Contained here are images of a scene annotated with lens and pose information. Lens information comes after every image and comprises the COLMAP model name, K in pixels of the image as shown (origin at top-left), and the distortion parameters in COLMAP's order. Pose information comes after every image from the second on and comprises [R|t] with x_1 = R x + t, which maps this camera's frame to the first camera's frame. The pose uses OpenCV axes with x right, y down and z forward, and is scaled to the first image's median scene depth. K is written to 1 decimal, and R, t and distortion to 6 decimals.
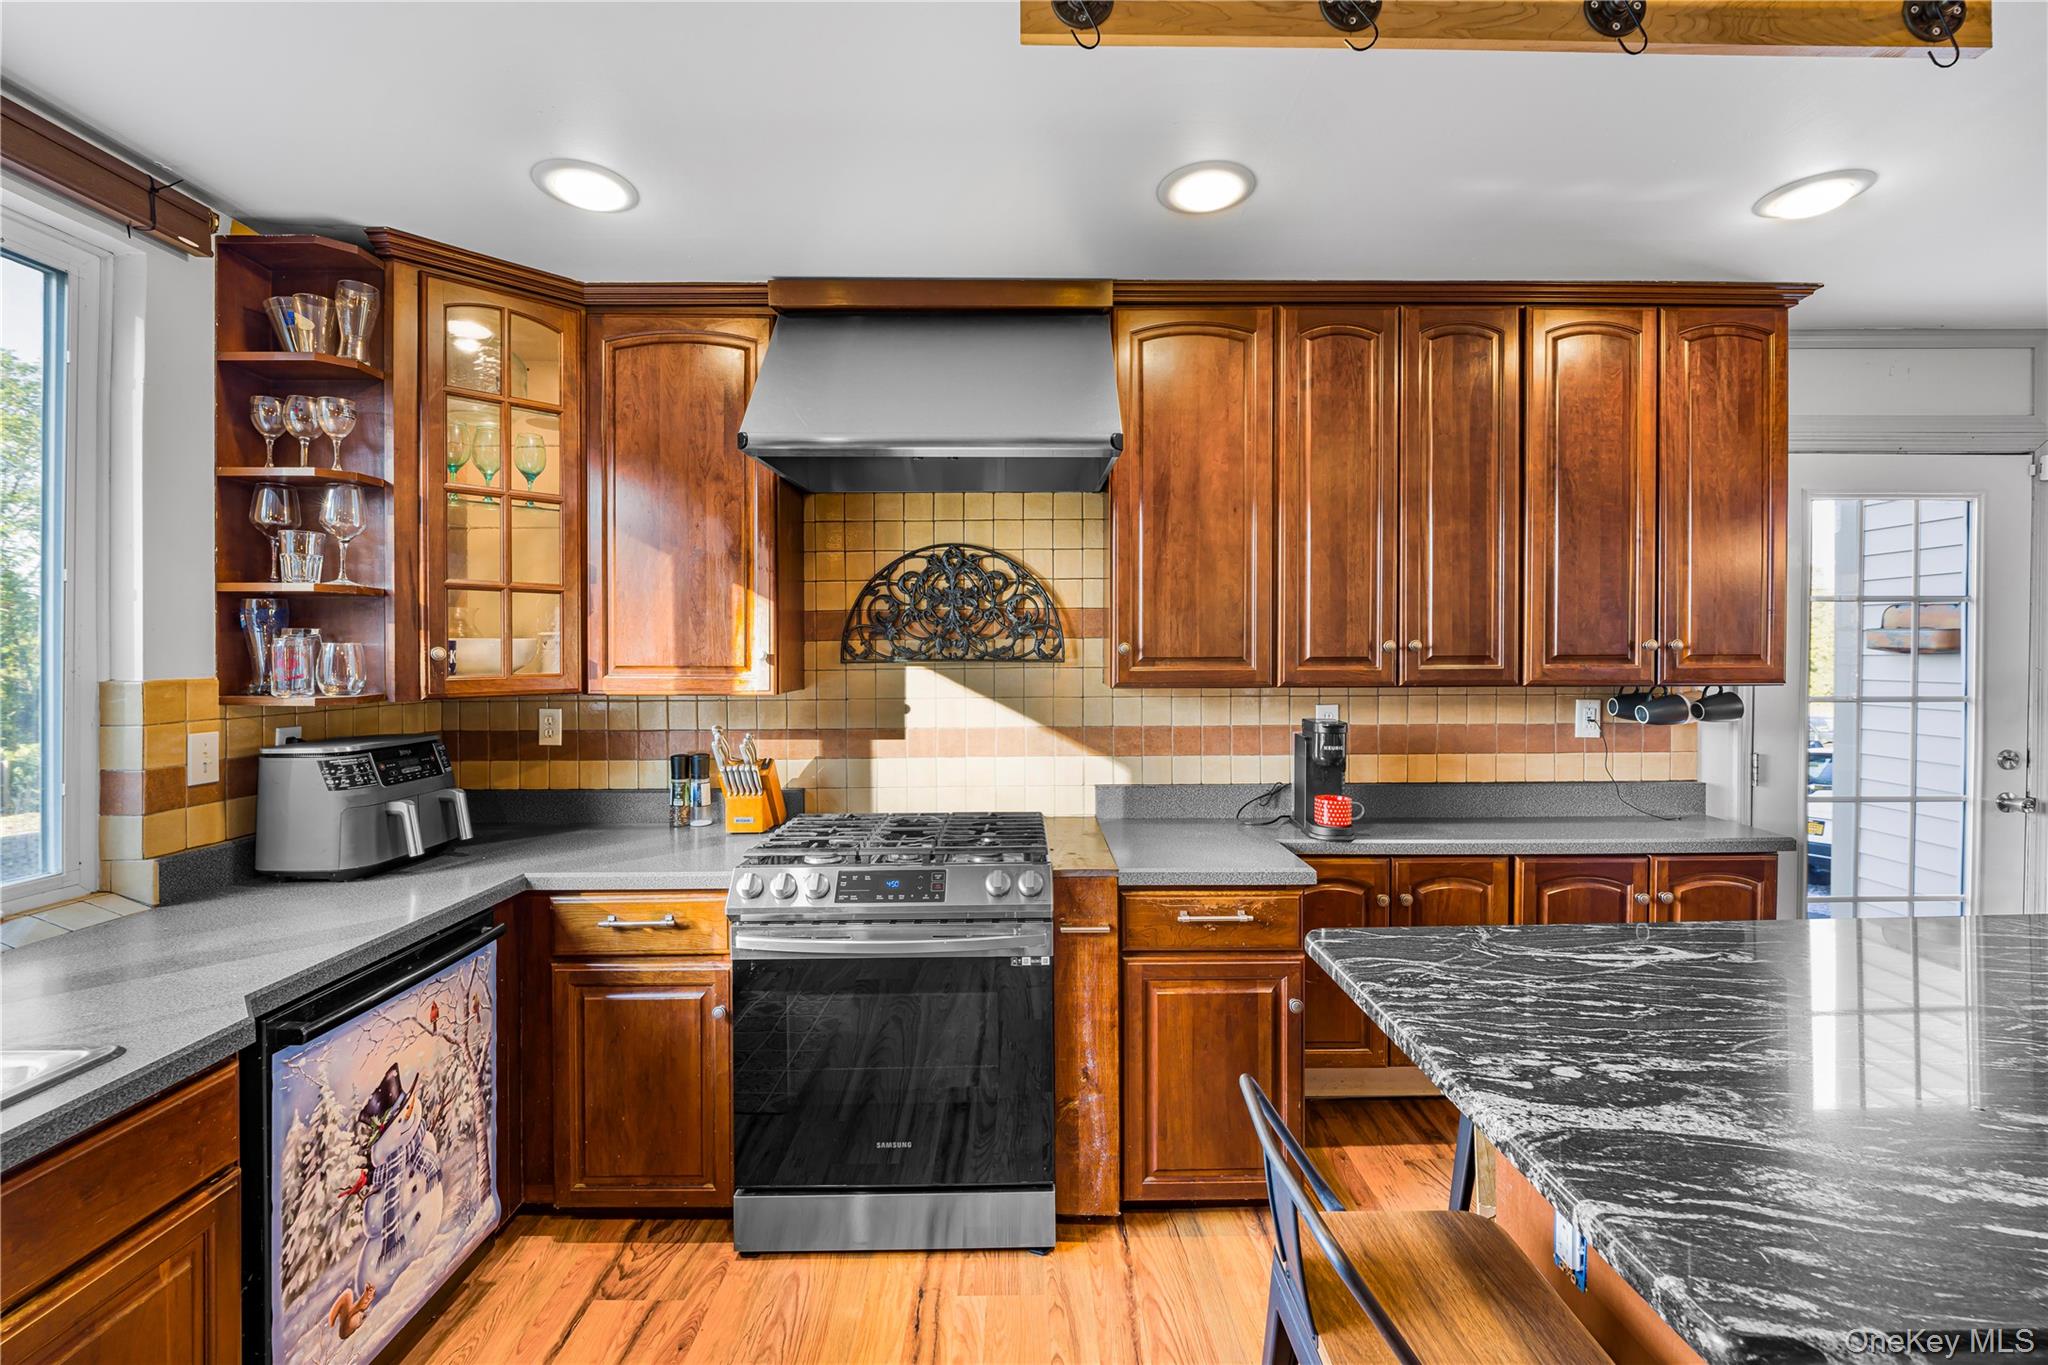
lens RADIAL K [[858.7, 0, 1029.1], [0, 858.7, 646.4], [0, 0, 1]] dist [-0.005162, -0.001780]
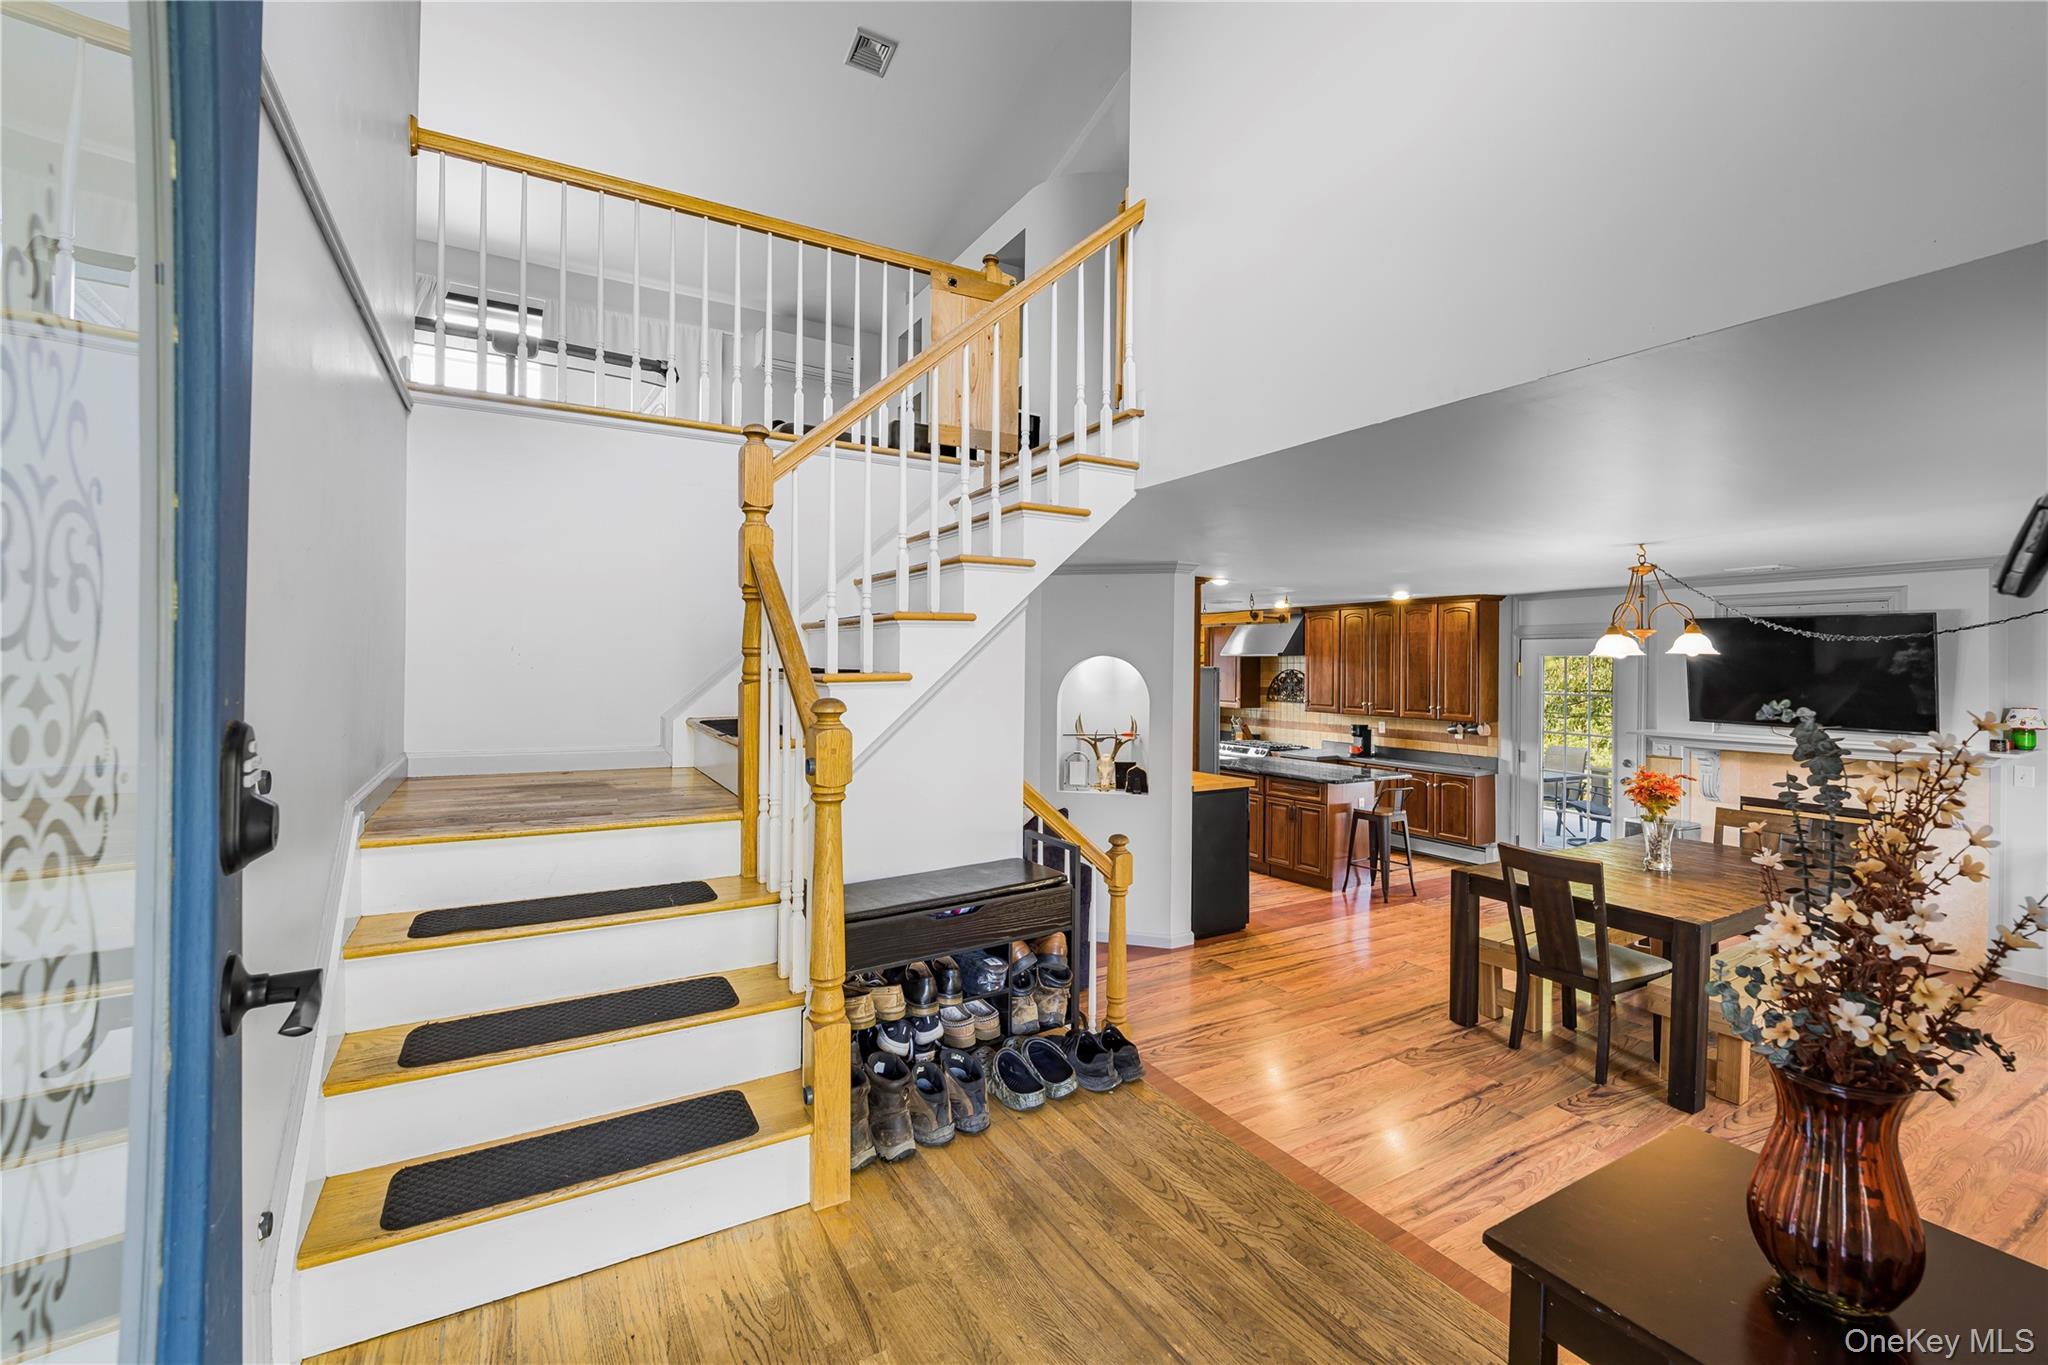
lens RADIAL K [[858.7, 0, 1032.9], [0, 858.7, 673.9], [0, 0, 1]] dist [-0.005162, -0.001780]
pose [[0.487045, 0.015777, -0.873235, 2.815967], [-0.001299, 0.999849, 0.017340, -0.183470], [0.873376, -0.007311, 0.486991, -1.896684]]
